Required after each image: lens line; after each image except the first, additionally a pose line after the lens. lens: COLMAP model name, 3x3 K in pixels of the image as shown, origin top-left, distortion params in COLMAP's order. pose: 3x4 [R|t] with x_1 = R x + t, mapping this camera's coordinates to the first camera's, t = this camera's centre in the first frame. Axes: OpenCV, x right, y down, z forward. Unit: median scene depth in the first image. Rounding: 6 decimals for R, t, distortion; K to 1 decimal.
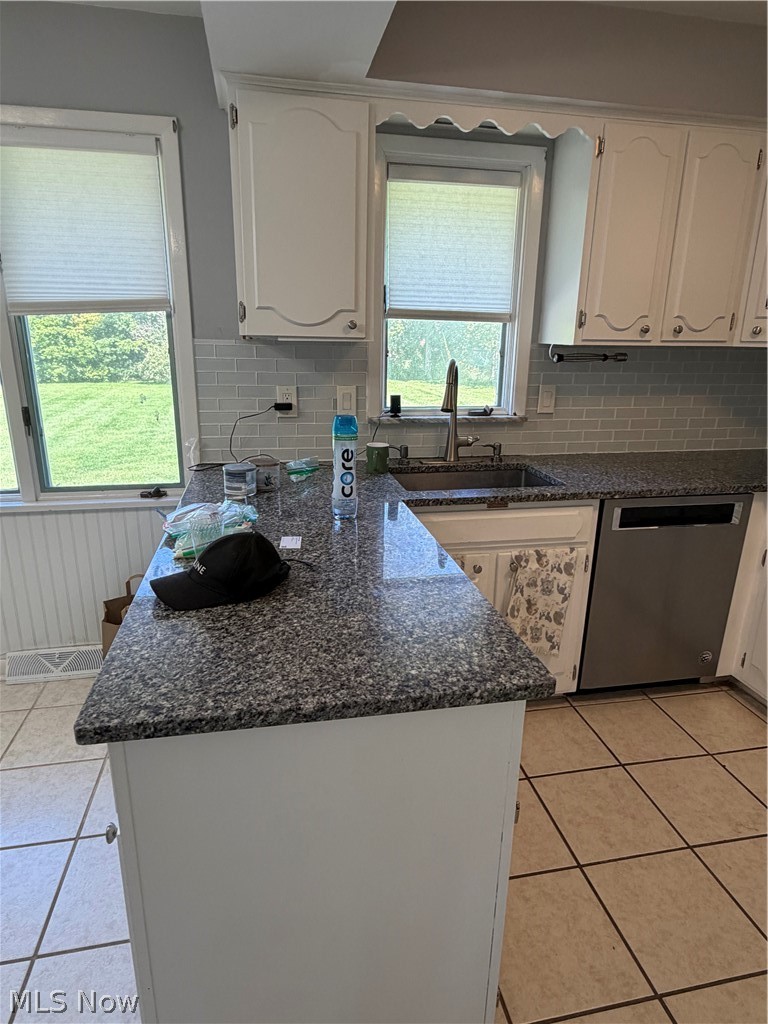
lens RADIAL K [[593.2, 0, 383.7], [0, 593.2, 512.9], [0, 0, 1]] dist [-0.003007, 0.001800]
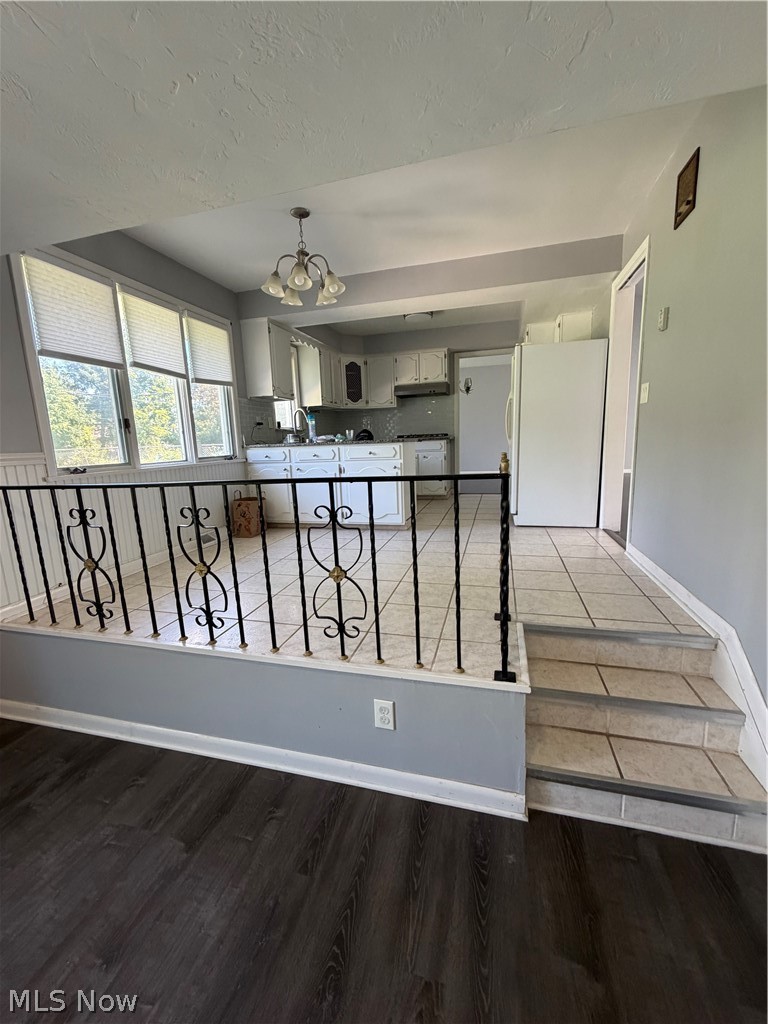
lens RADIAL K [[406.3, 0, 382.5], [0, 406.3, 513.3], [0, 0, 1]] dist [0.001725, -0.000611]
pose [[0.441020, -0.190267, 0.877098, -1.841579], [0.301467, 0.951894, 0.054910, 0.319550], [-0.845352, 0.240200, 0.477163, -0.320341]]
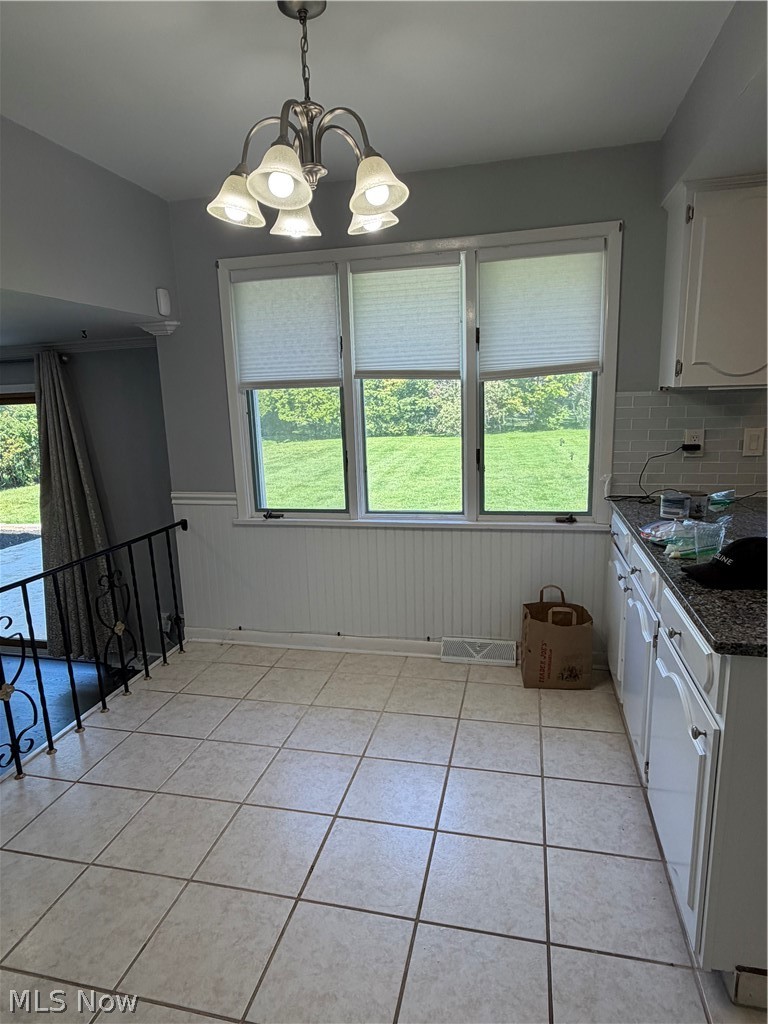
lens RADIAL K [[593.2, 0, 384.5], [0, 593.2, 514.0], [0, 0, 1]] dist [-0.003007, 0.001800]
pose [[0.905924, 0.038528, -0.421683, -0.241526], [-0.073526, 0.995037, -0.067046, 0.072932], [0.417007, 0.091744, 0.904261, -0.281189]]
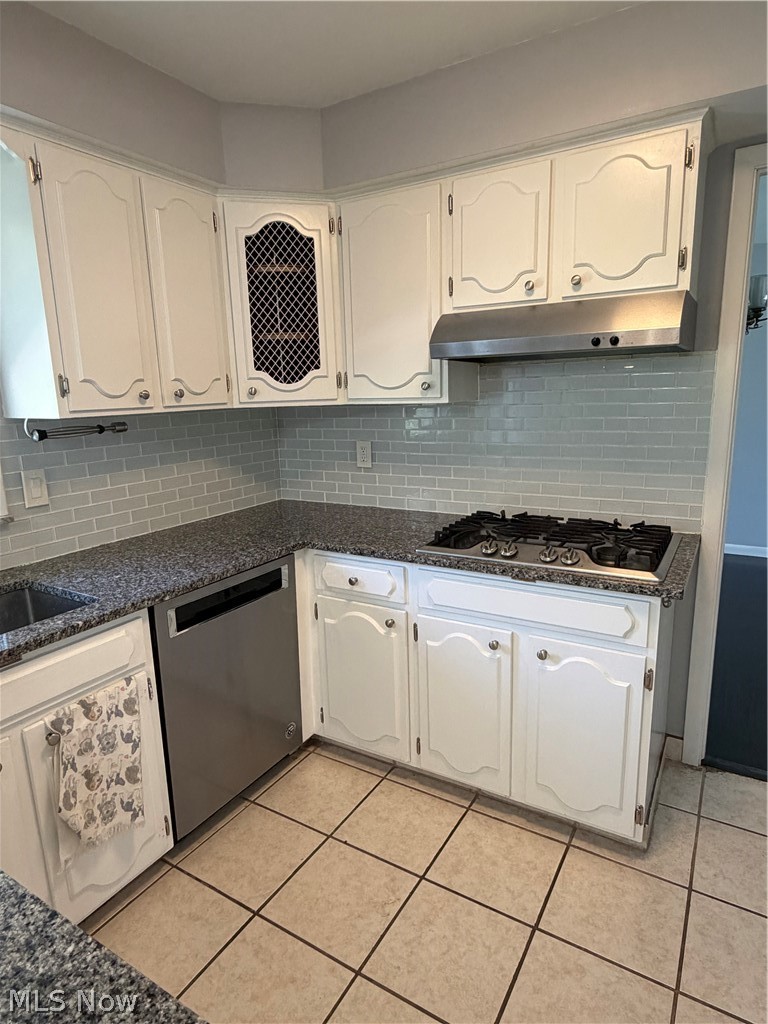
lens RADIAL K [[593.2, 0, 380.4], [0, 593.2, 511.9], [0, 0, 1]] dist [-0.003007, 0.001800]
pose [[0.675616, -0.181523, 0.714558, 0.029122], [0.247074, 0.968916, 0.012529, -0.070344], [-0.694621, 0.168084, 0.699464, 0.187786]]
